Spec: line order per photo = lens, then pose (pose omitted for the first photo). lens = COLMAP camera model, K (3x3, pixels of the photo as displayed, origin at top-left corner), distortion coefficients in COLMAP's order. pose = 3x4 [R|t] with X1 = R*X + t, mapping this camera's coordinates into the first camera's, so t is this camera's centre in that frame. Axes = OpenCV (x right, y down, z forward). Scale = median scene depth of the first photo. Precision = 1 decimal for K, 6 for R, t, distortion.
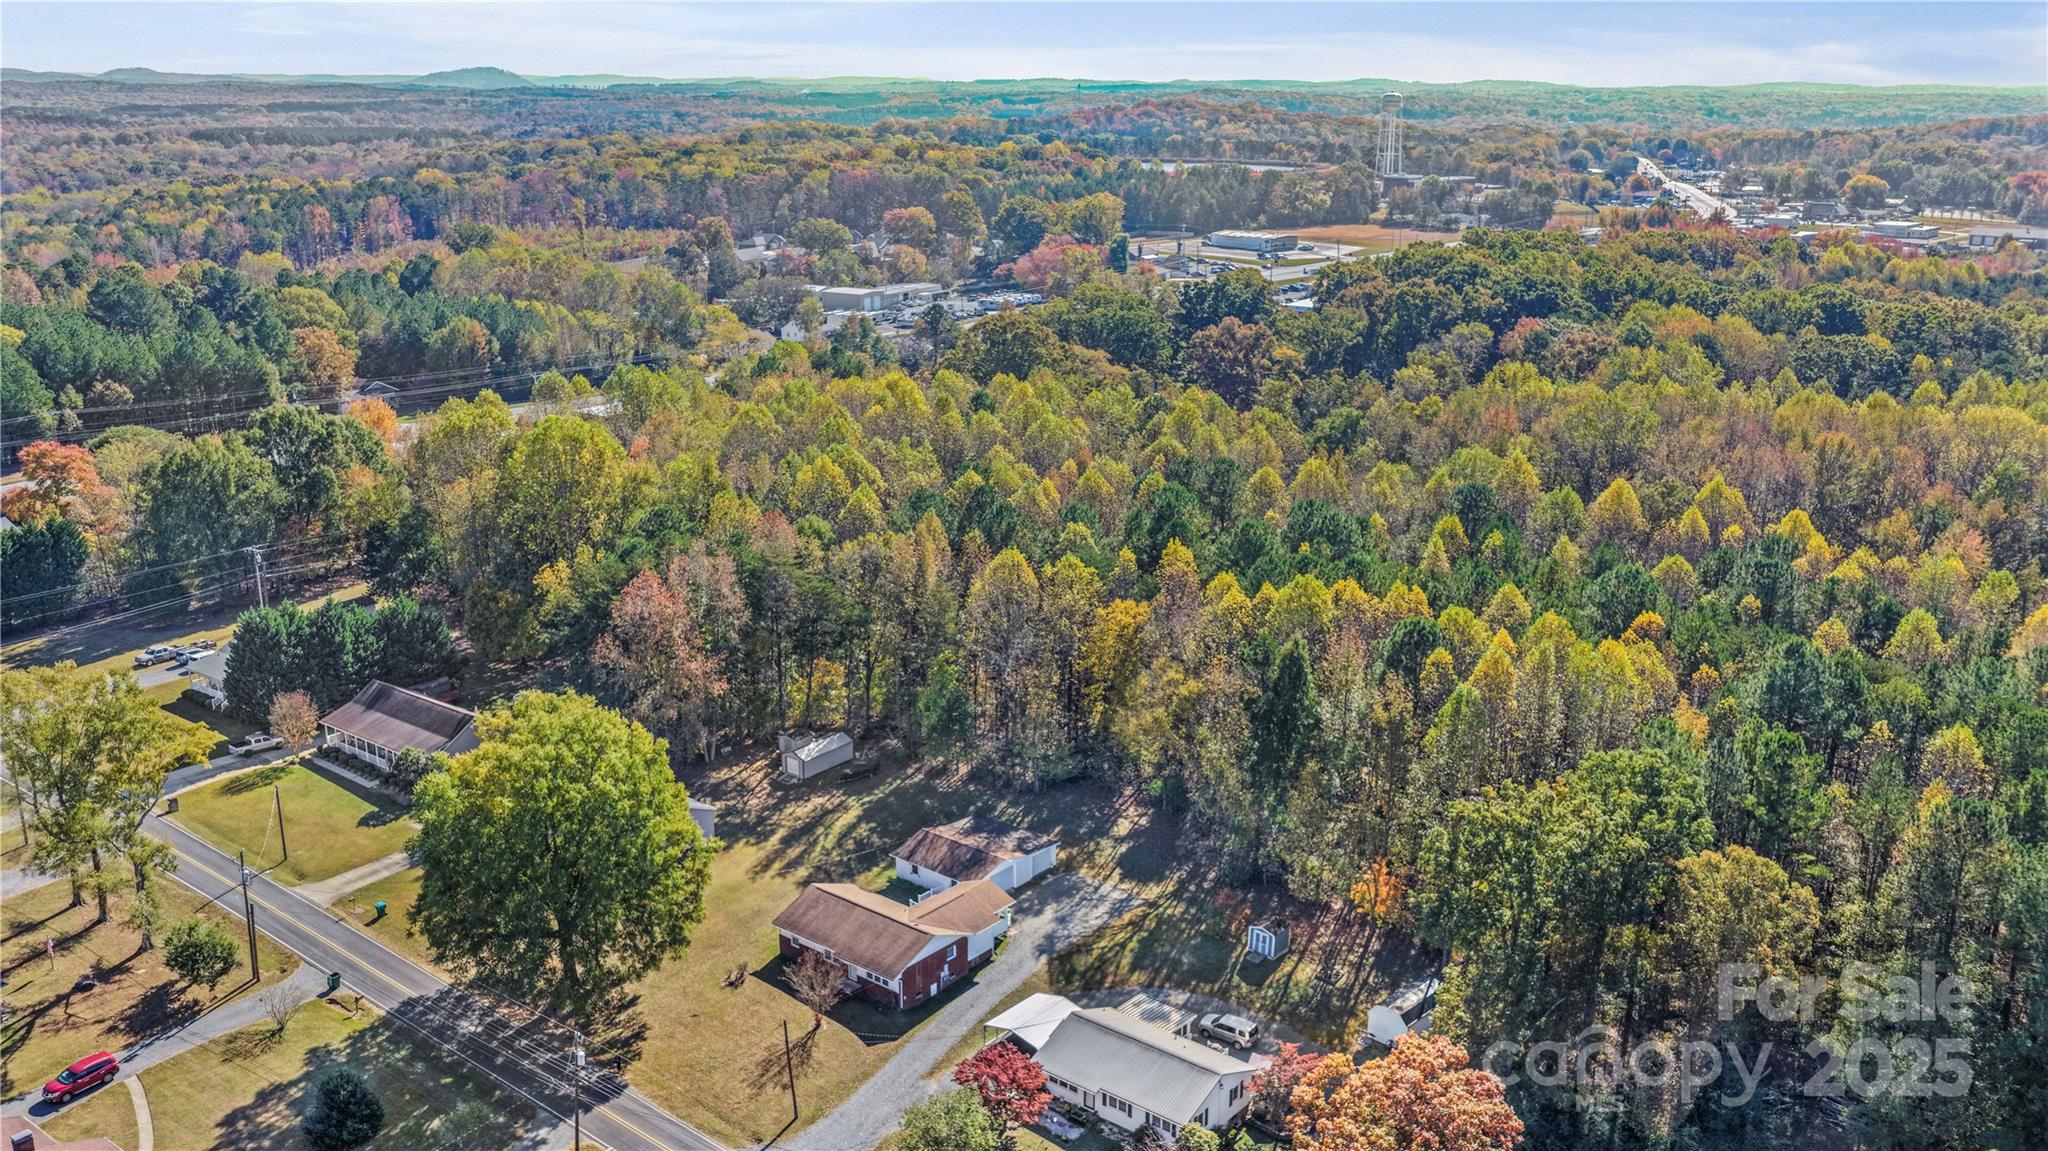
lens RADIAL K [[1728.8, 0, 1020.6], [0, 1728.8, 584.1], [0, 0, 1]] dist [-0.011239, 0.018625]
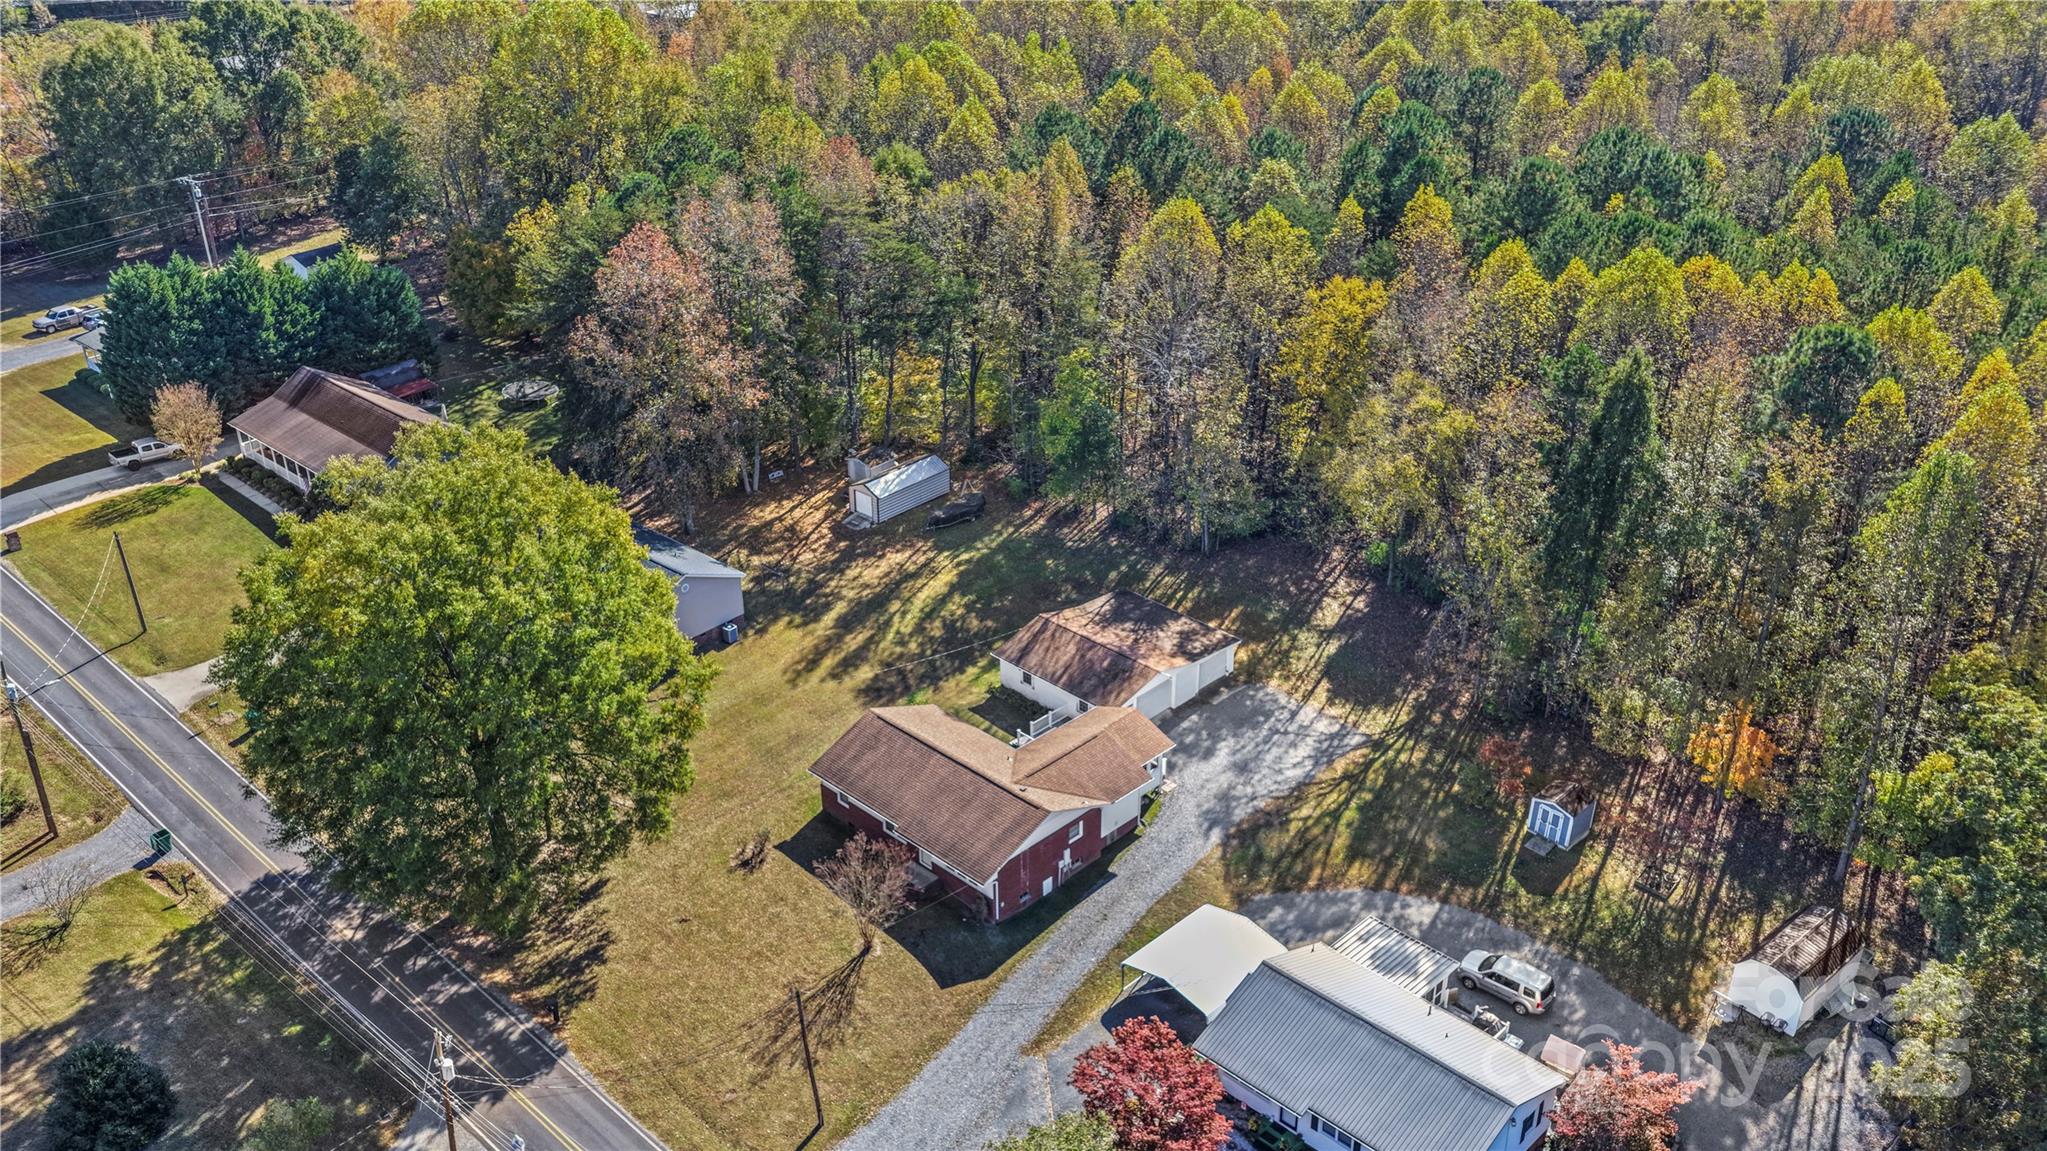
lens RADIAL K [[1728.0, 0, 1020.1], [0, 1728.0, 584.1], [0, 0, 1]] dist [-0.011239, 0.018625]
pose [[0.996364, 0.033086, -0.078515, -0.010942], [-0.016207, 0.978296, 0.206577, -0.011568], [0.083645, -0.204554, 0.975275, 0.324142]]
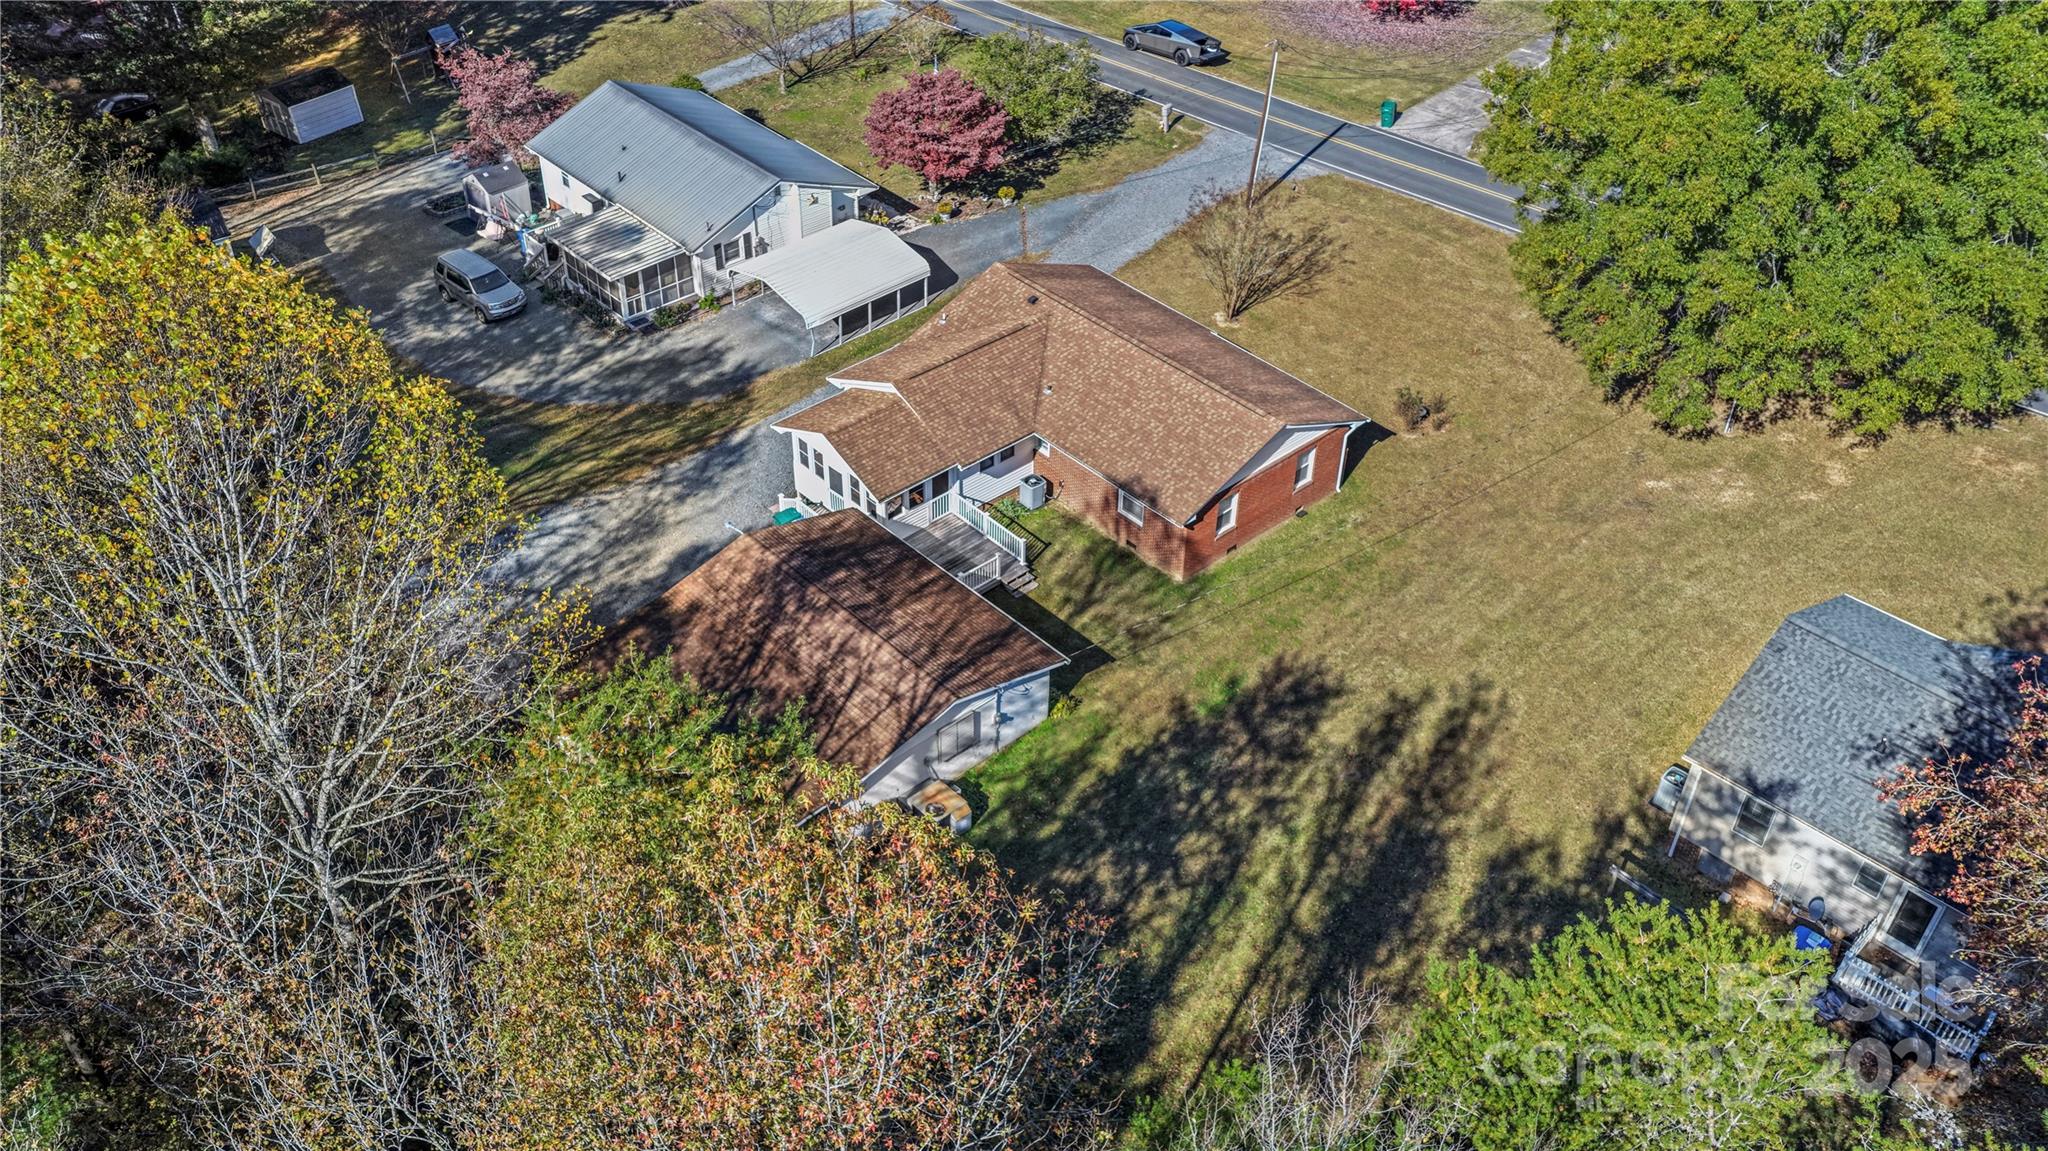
lens RADIAL K [[1728.8, 0, 1020.6], [0, 1728.8, 584.1], [0, 0, 1]] dist [-0.011239, 0.018625]
pose [[-0.989618, -0.106462, 0.096548, -0.092118], [0.019154, 0.568086, 0.822747, -0.110998], [-0.142439, 0.816054, -0.560149, 1.119098]]
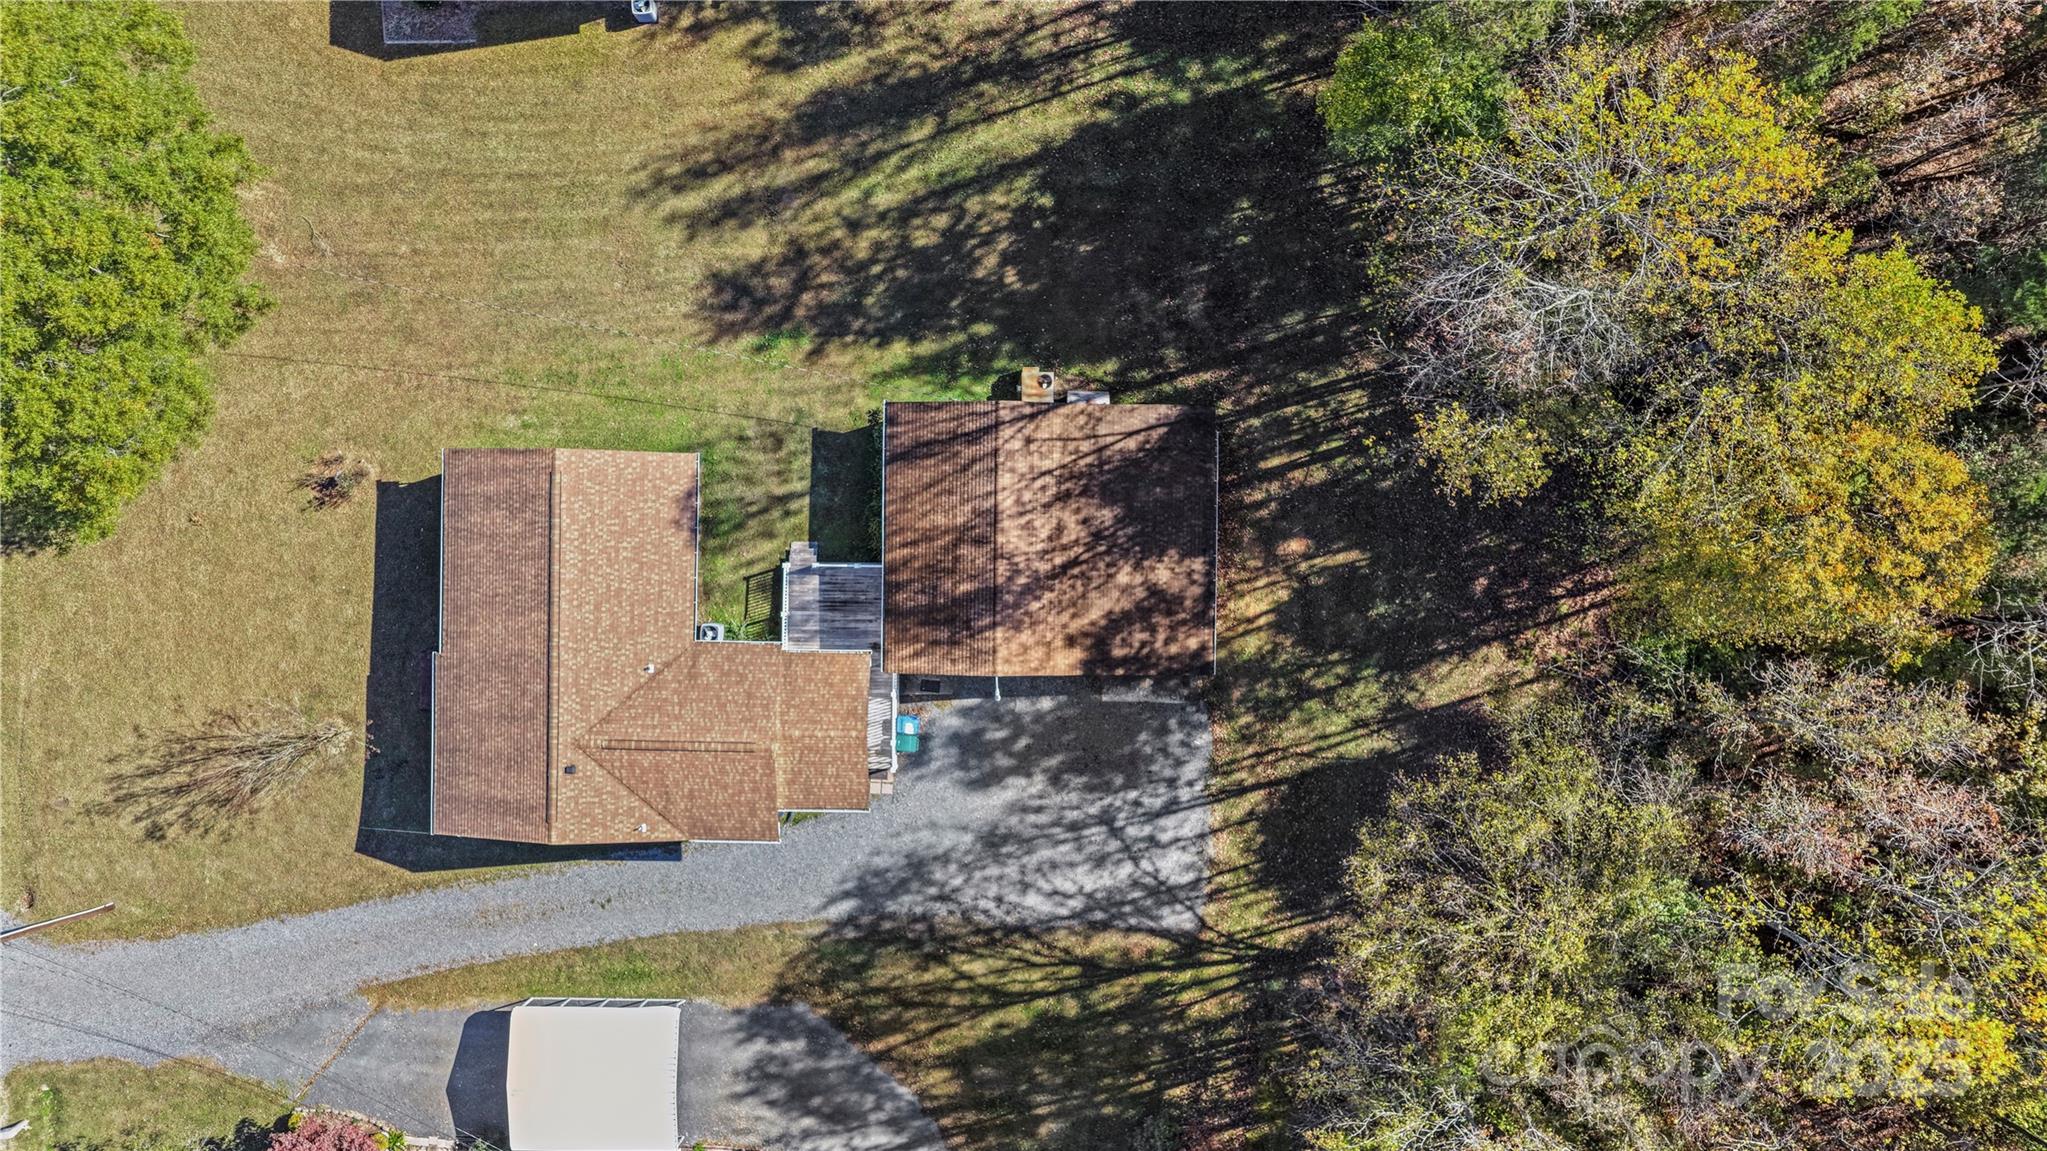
lens RADIAL K [[1728.0, 0, 1020.1], [0, 1728.0, 584.1], [0, 0, 1]] dist [-0.011239, 0.018625]
pose [[0.627548, 0.778549, 0.006696, -0.024053], [-0.211057, 0.161831, 0.963984, -0.225448], [0.749426, -0.606359, 0.265875, 0.851571]]
